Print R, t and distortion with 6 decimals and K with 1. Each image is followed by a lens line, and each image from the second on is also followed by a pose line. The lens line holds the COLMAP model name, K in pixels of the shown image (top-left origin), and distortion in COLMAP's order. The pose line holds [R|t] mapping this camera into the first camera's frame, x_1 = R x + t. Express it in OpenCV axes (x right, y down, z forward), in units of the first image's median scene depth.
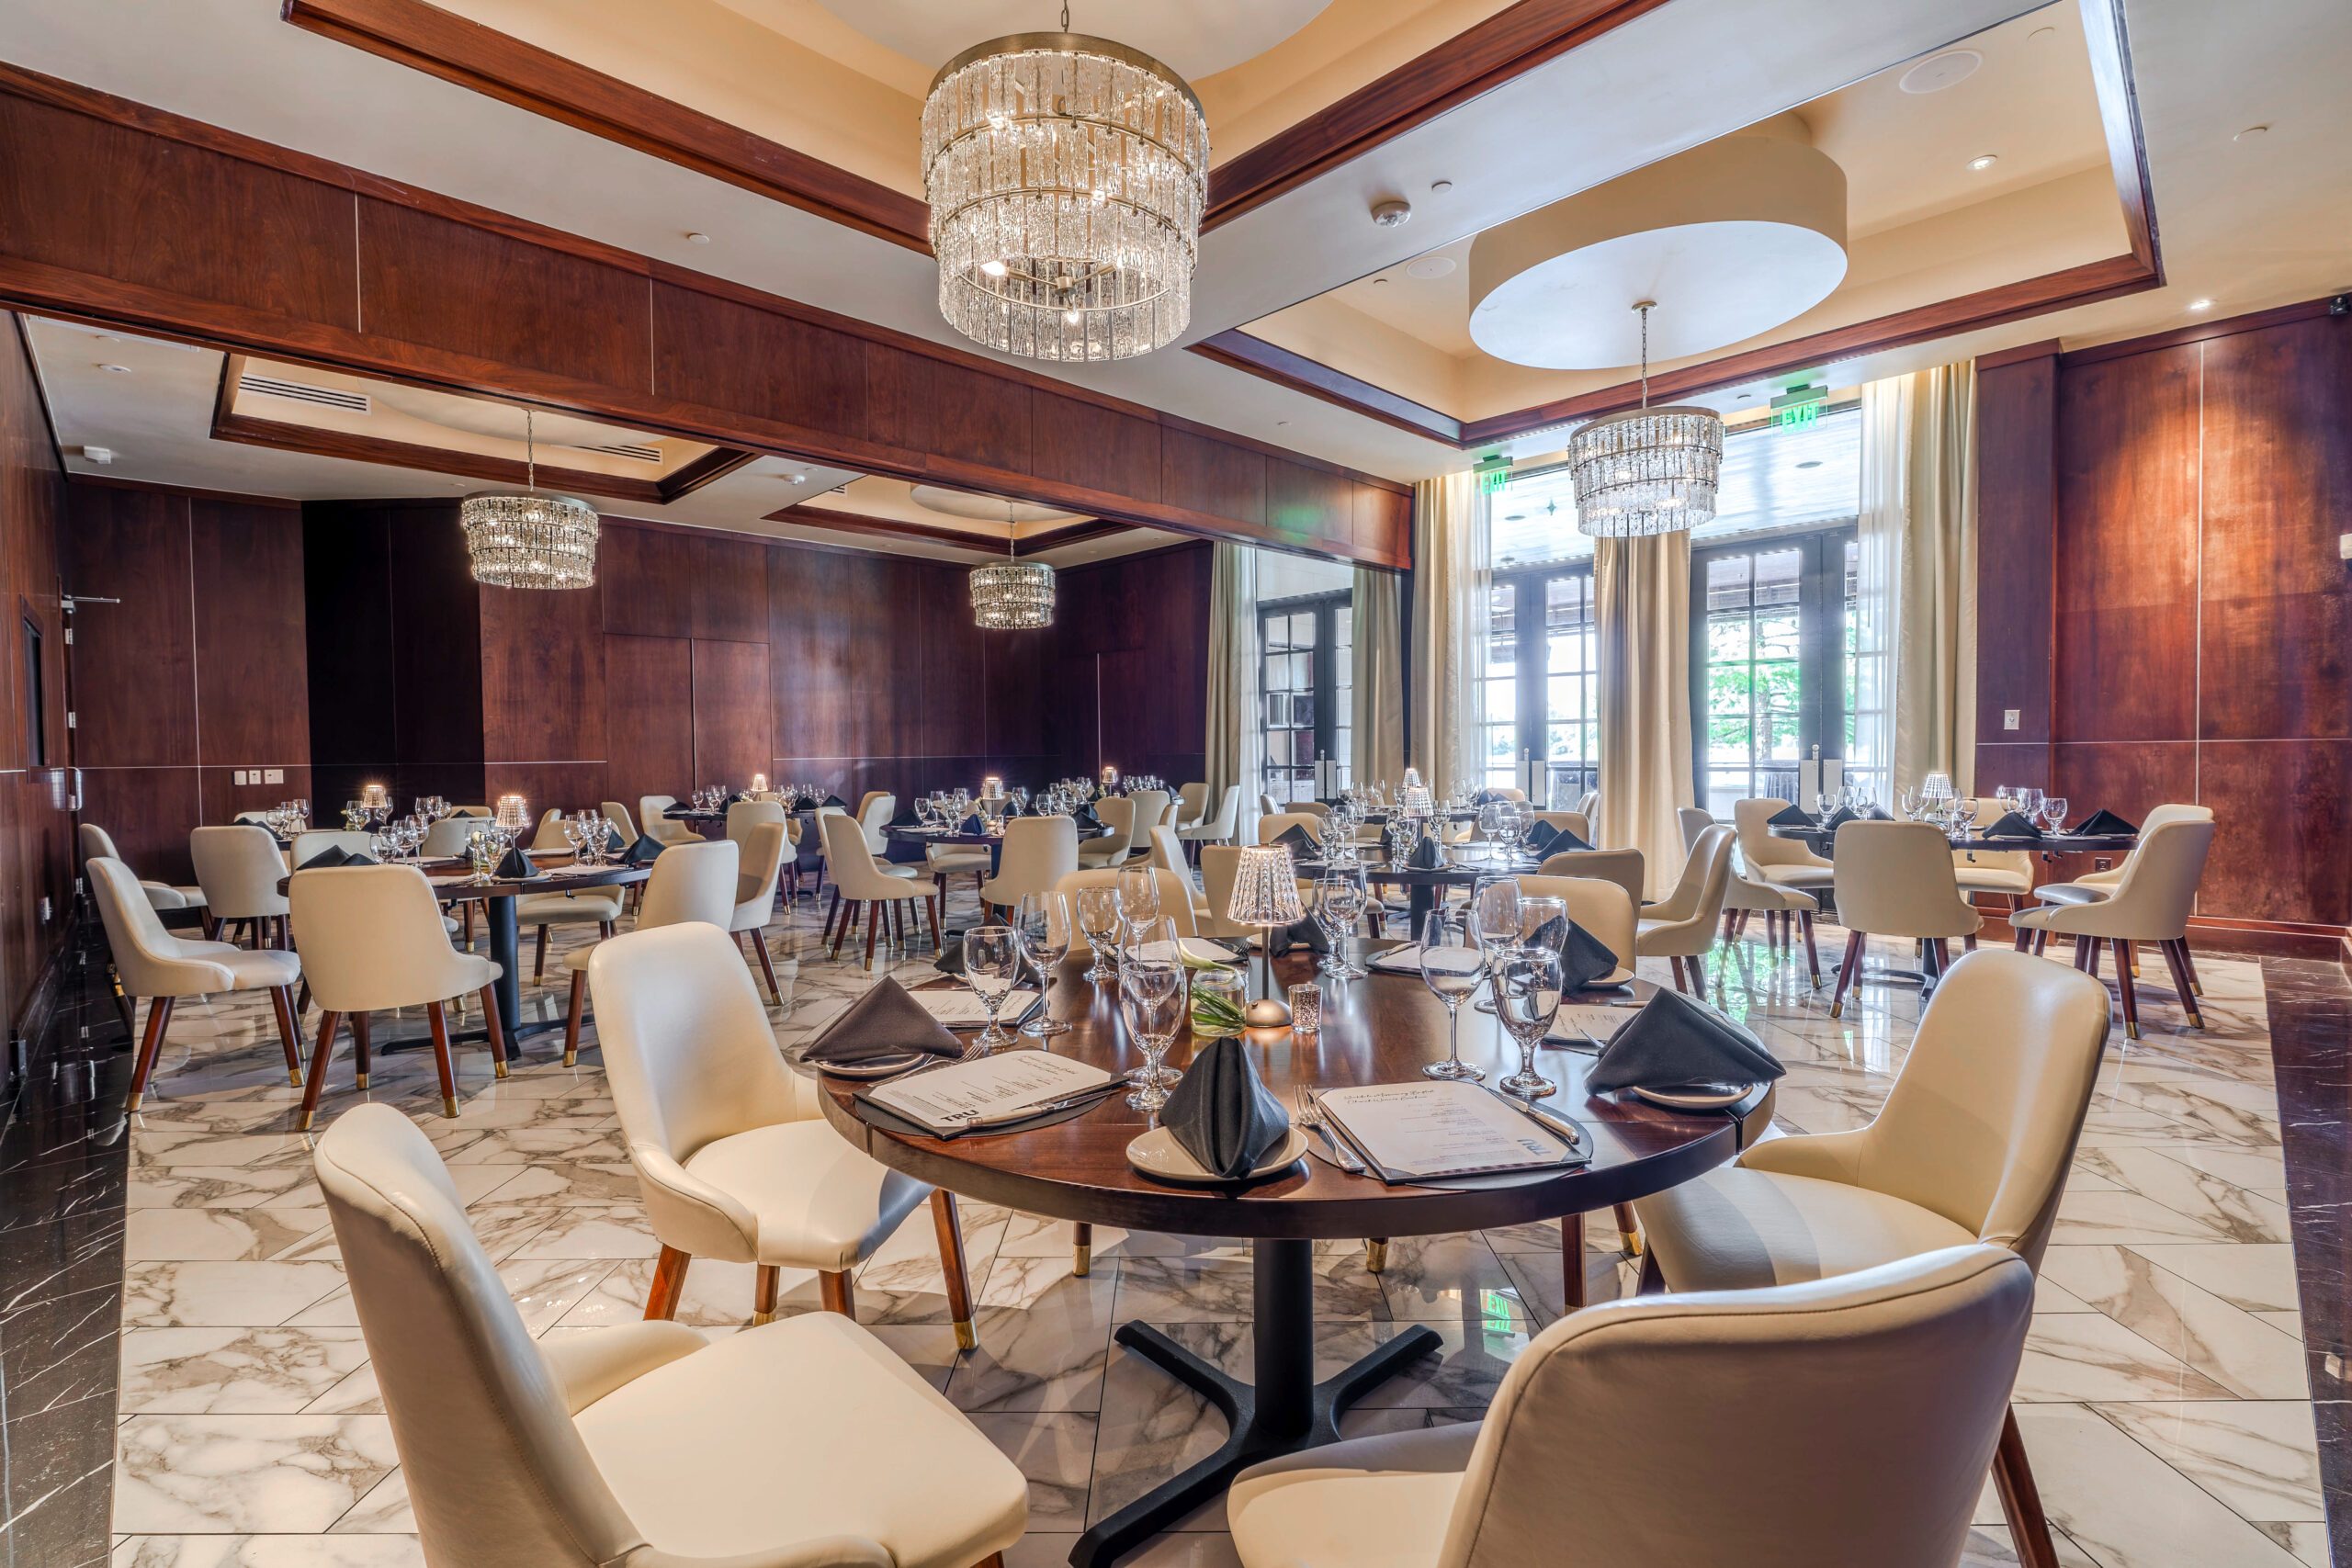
lens RADIAL K [[1027.3, 0, 1189.2], [0, 1027.3, 774.3], [0, 0, 1]] dist [-0.014597, 0.001547]
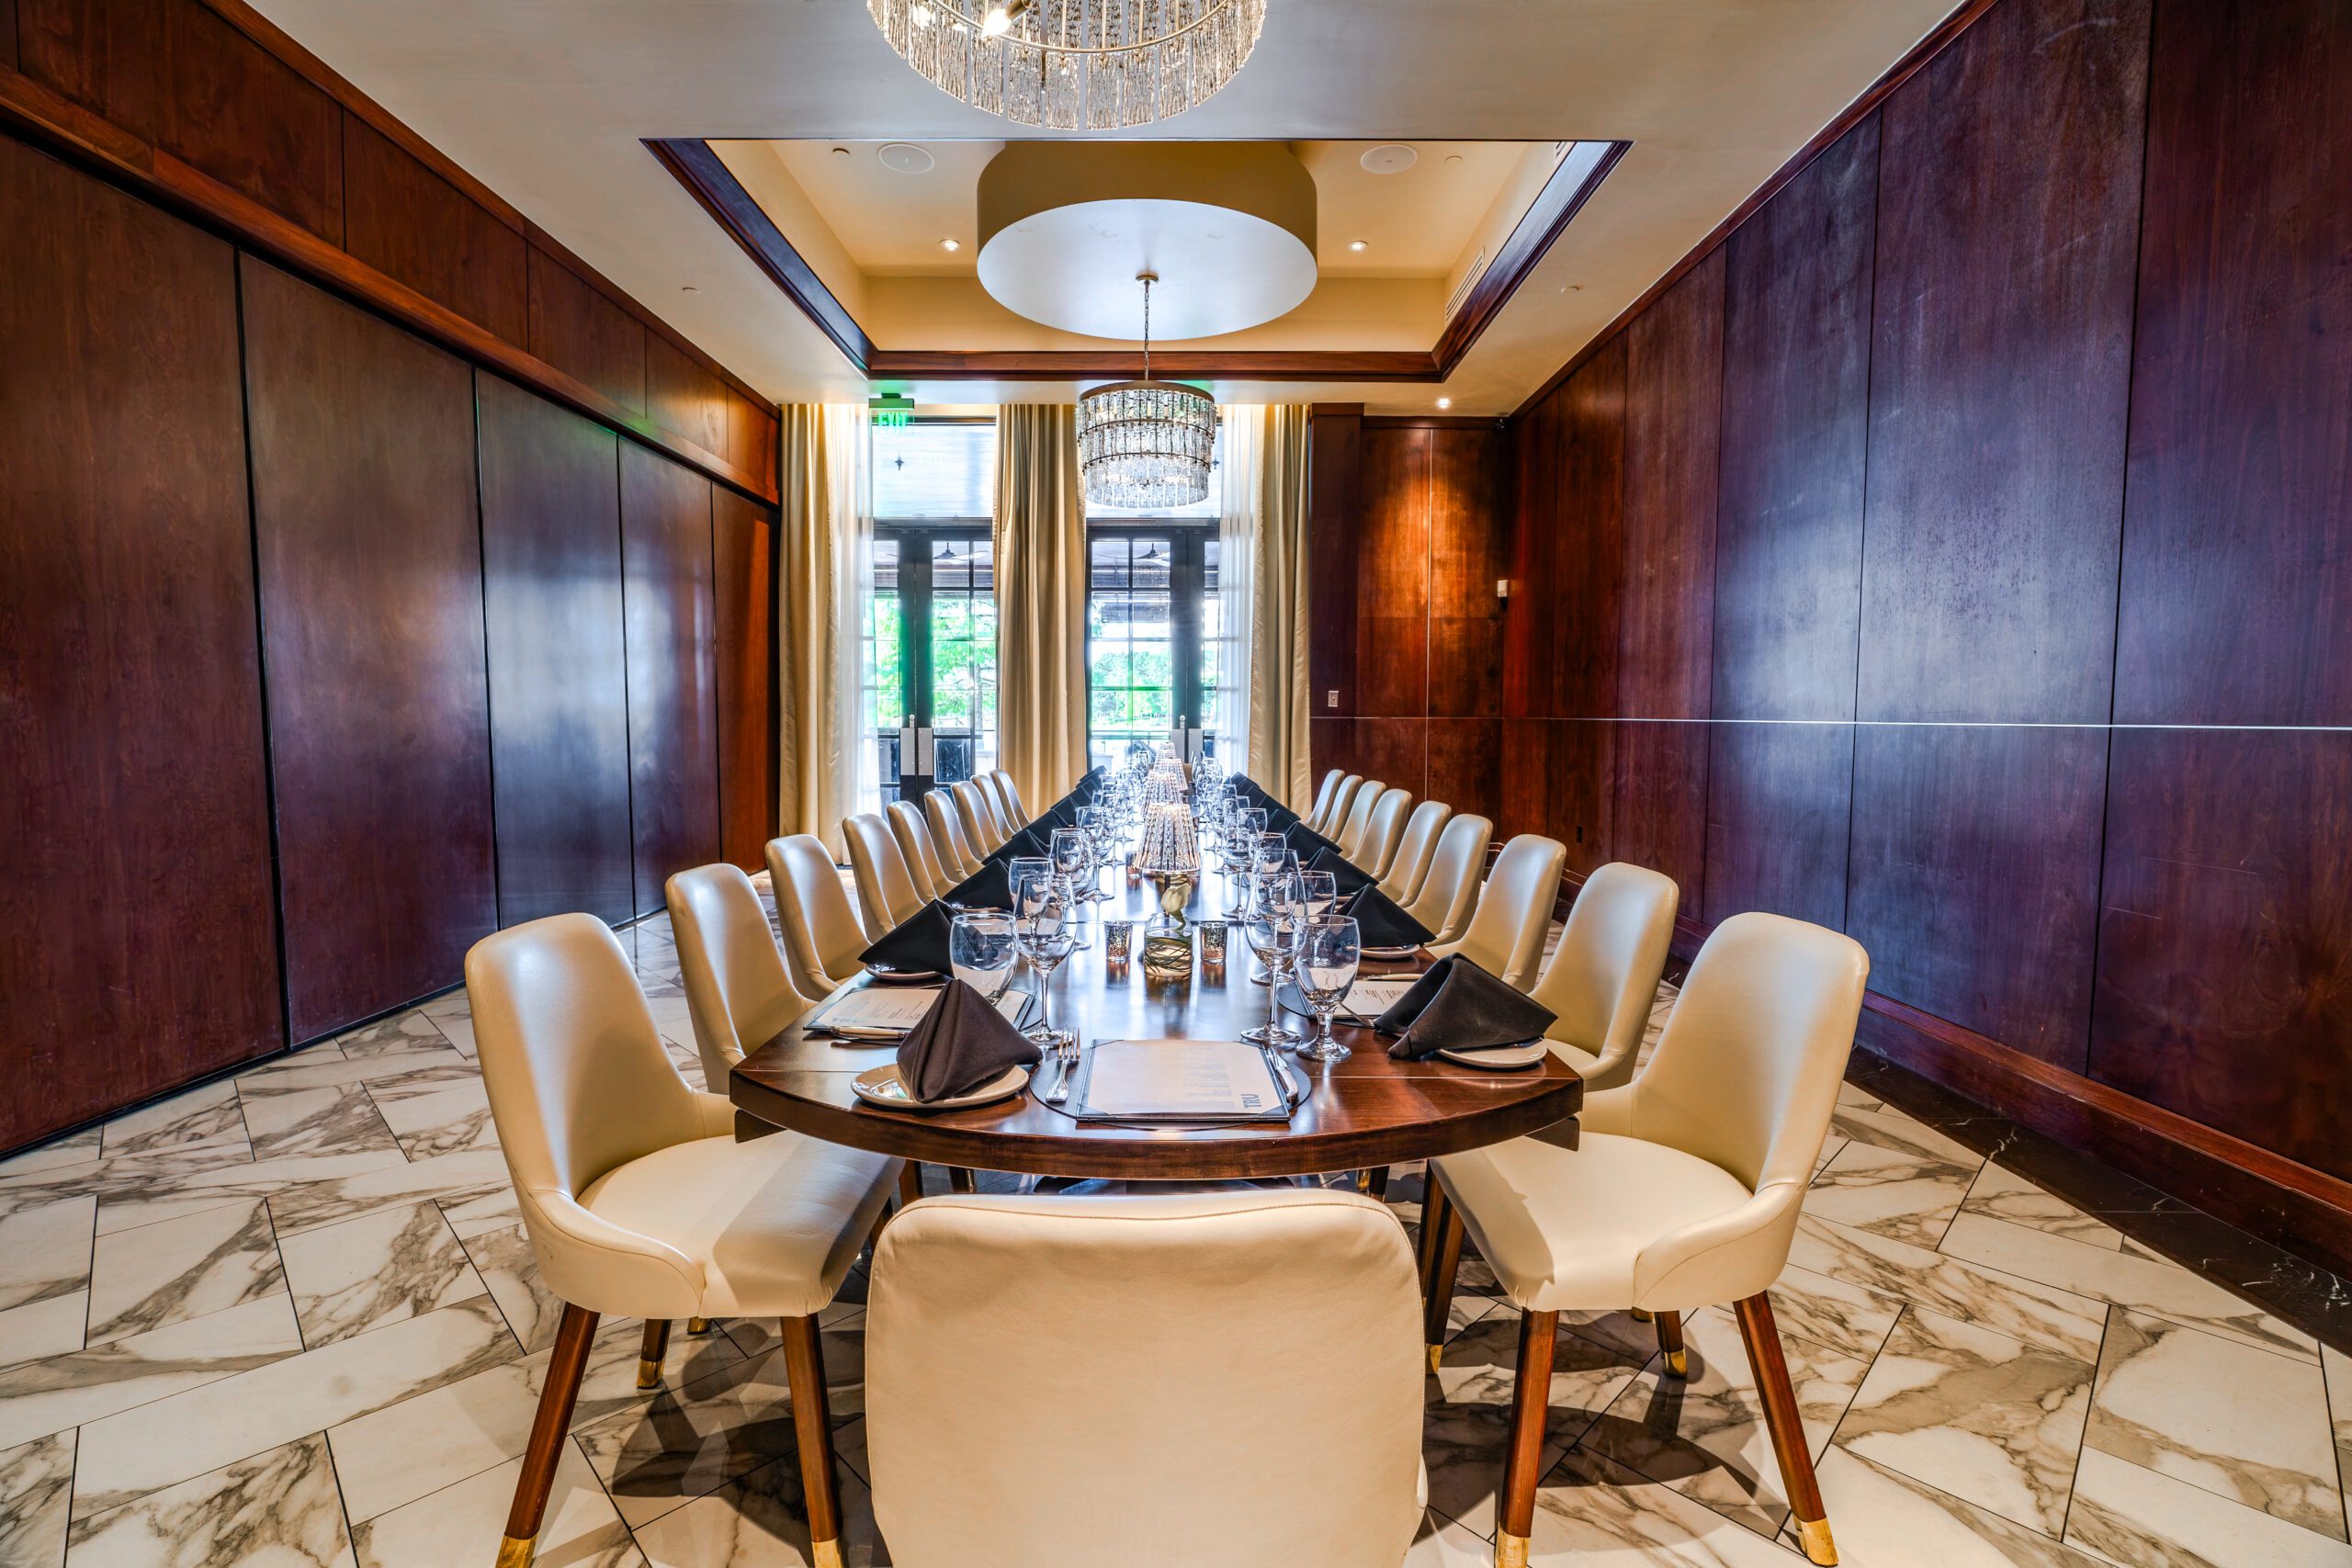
lens RADIAL K [[1027.3, 0, 1130.7], [0, 1027.3, 770.1], [0, 0, 1]] dist [-0.014597, 0.001547]
pose [[0.716062, -0.020852, 0.697725, -0.266120], [0.001469, 0.999597, 0.028366, -0.001497], [-0.698035, -0.019287, 0.715803, 0.259054]]
